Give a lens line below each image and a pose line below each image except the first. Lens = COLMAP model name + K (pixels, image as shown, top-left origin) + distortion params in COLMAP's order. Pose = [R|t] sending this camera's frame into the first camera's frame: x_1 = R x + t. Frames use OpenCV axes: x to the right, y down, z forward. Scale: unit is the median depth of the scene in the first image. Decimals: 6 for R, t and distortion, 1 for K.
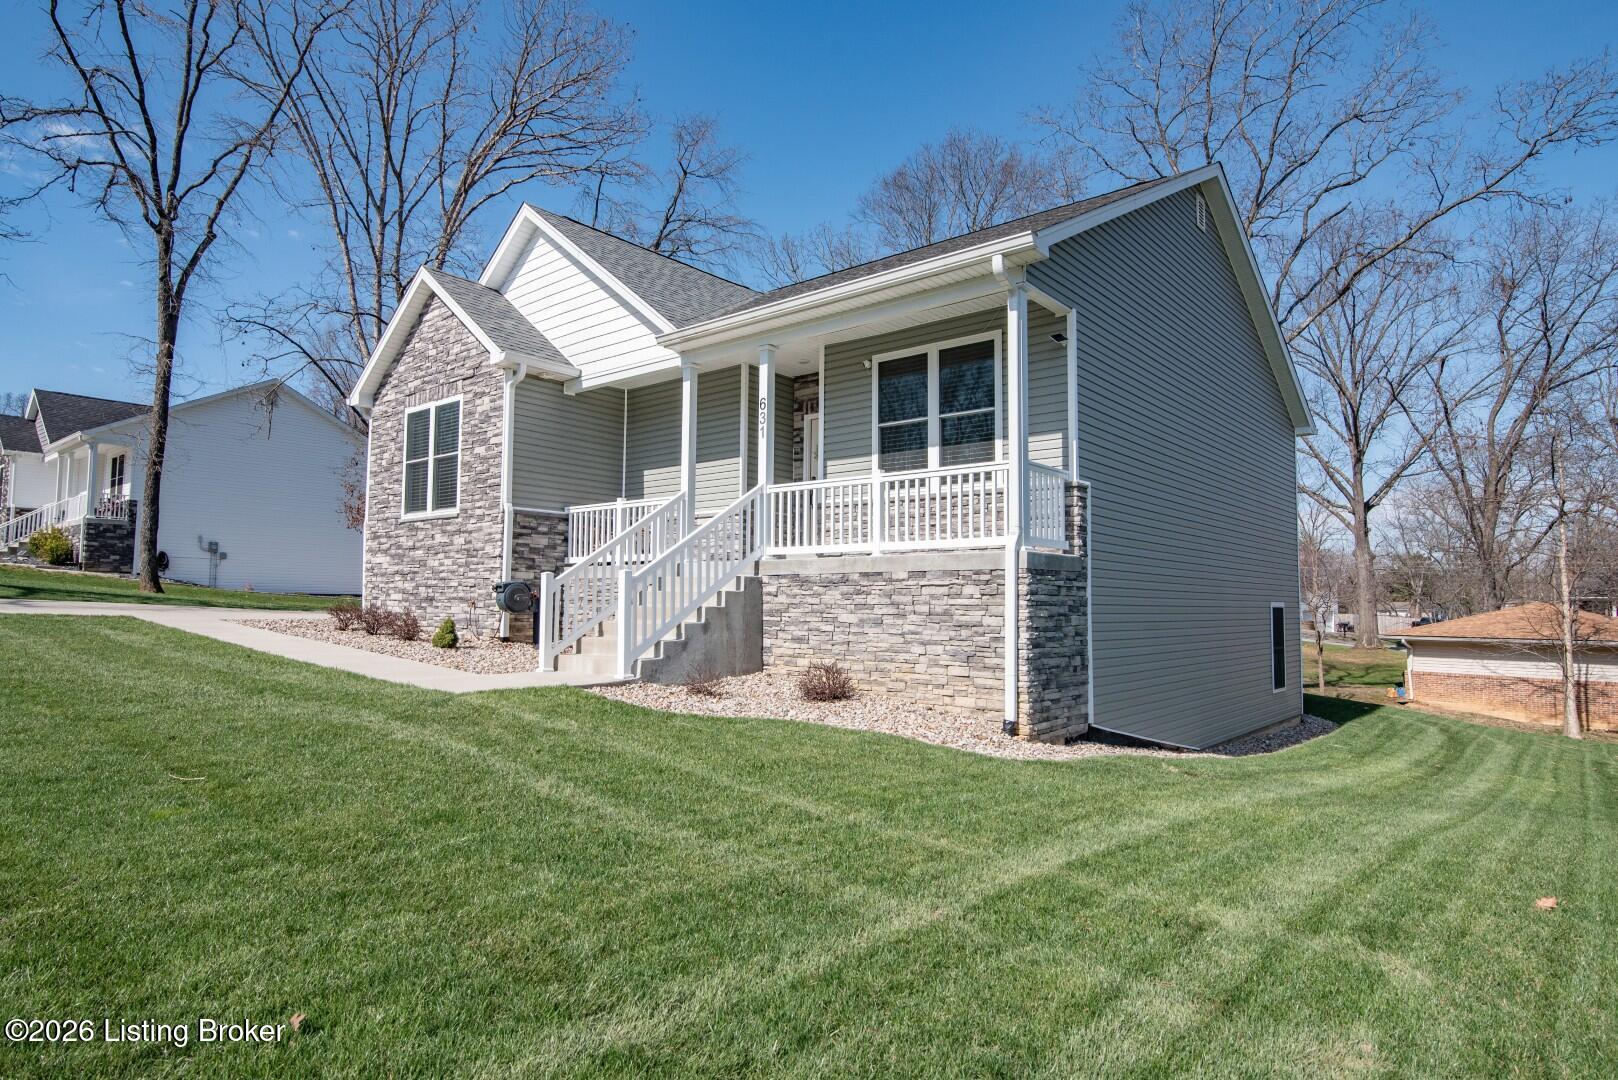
lens RADIAL K [[962.8, 0, 809.0], [0, 962.8, 540.0], [0, 0, 1]] dist [-0.005920, -0.000560]
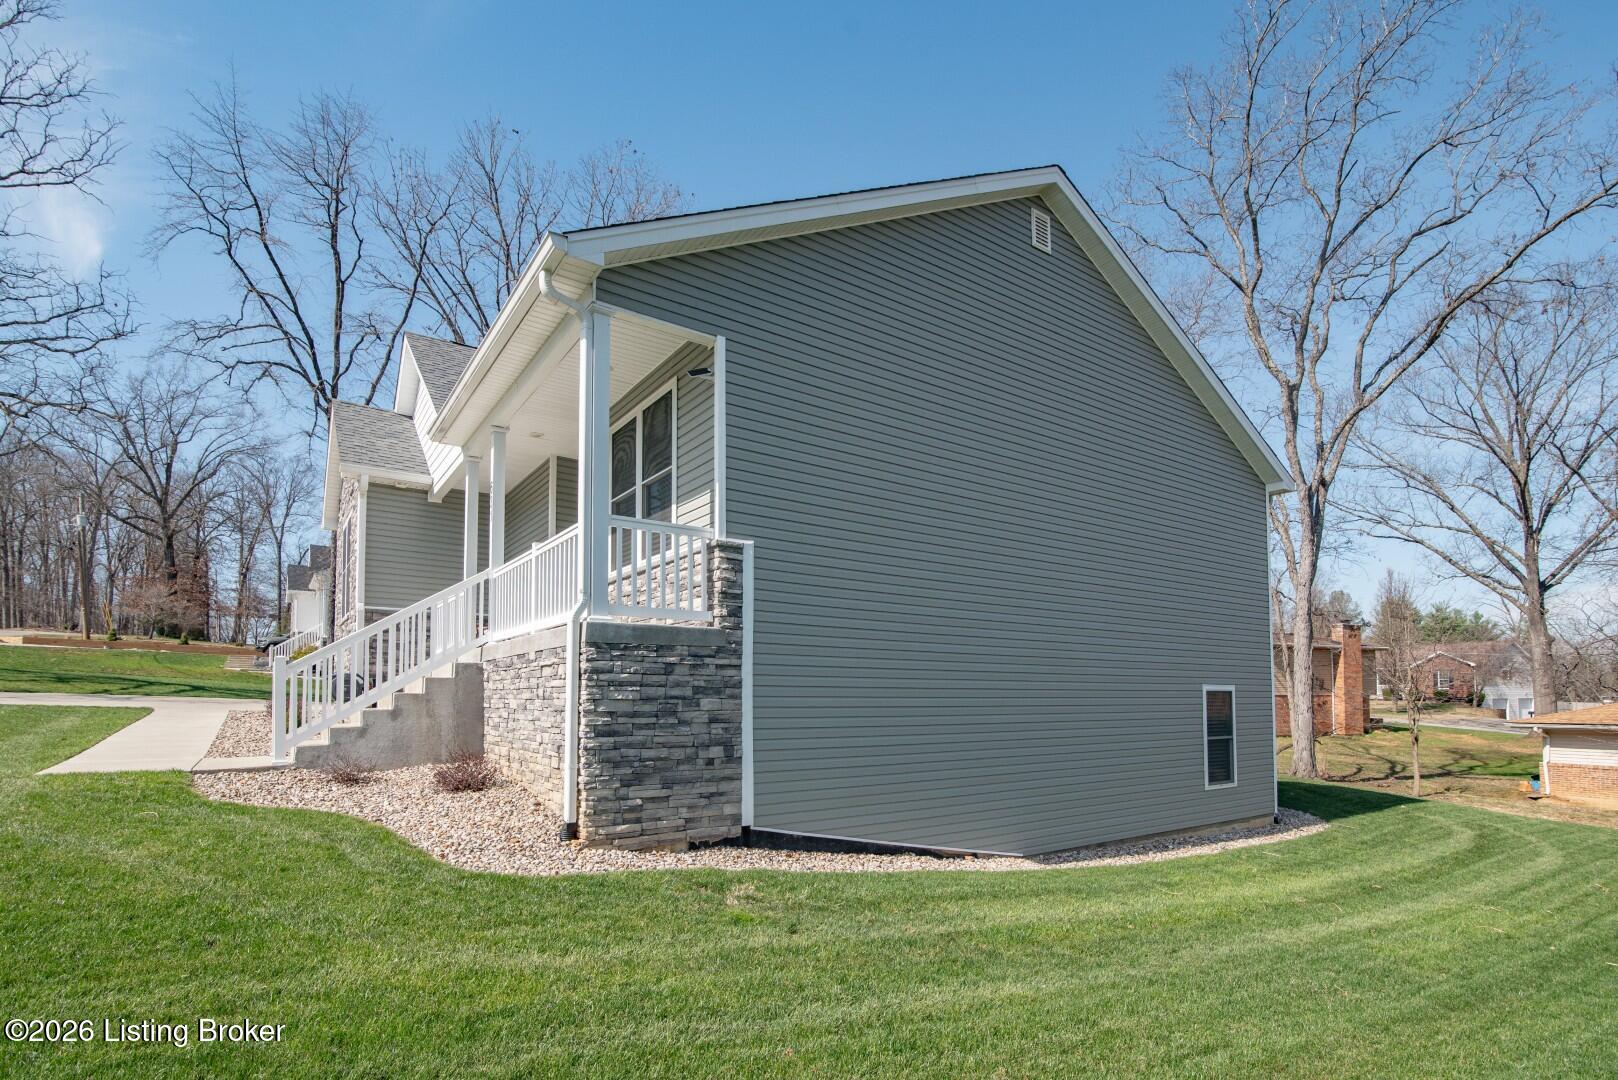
lens RADIAL K [[790.0, 0, 806.3], [0, 790.0, 671.6], [0, 0, 1]] dist [-0.017684, 0.000211]
pose [[0.959098, -0.018618, -0.282460, 0.487835], [0.027760, 0.999211, 0.028397, 0.032925], [0.281708, -0.035077, 0.958859, 0.317190]]
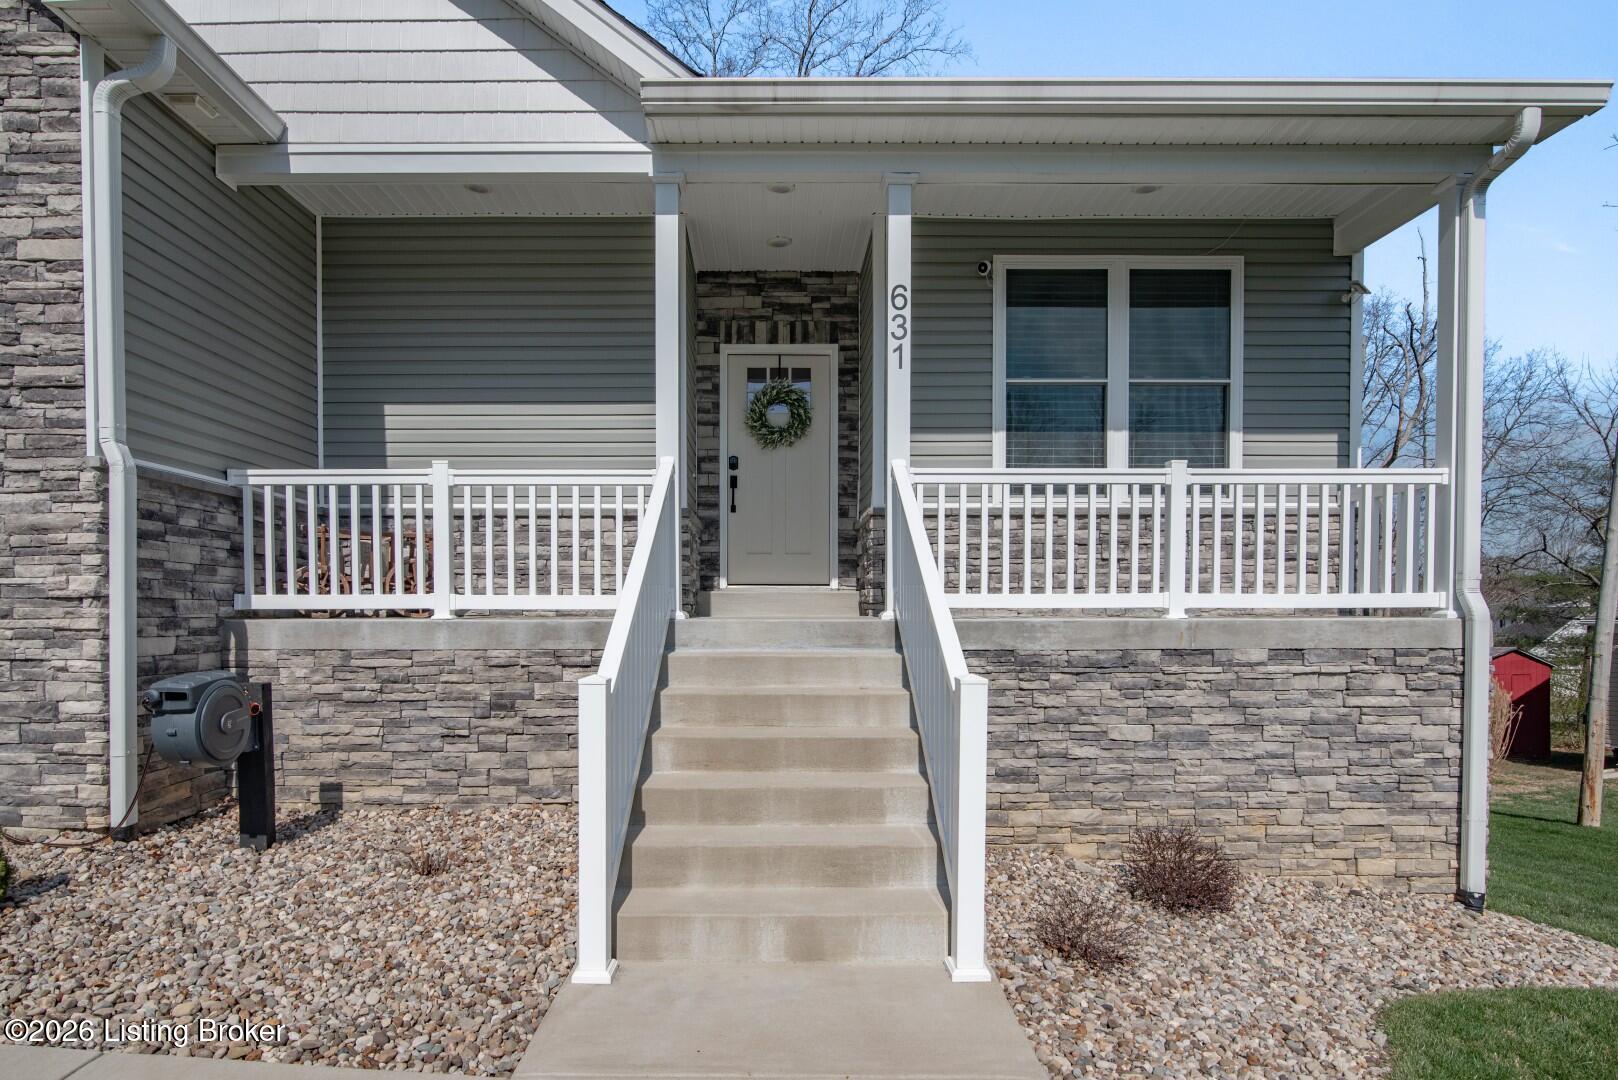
lens RADIAL K [[906.0, 0, 806.9], [0, 906.0, 633.6], [0, 0, 1]] dist [-0.008189, -0.001539]
pose [[0.754099, -0.023962, 0.656323, -0.386204], [-0.040462, 0.995741, 0.082844, -0.008007], [-0.655513, -0.089029, 0.749918, 0.667928]]
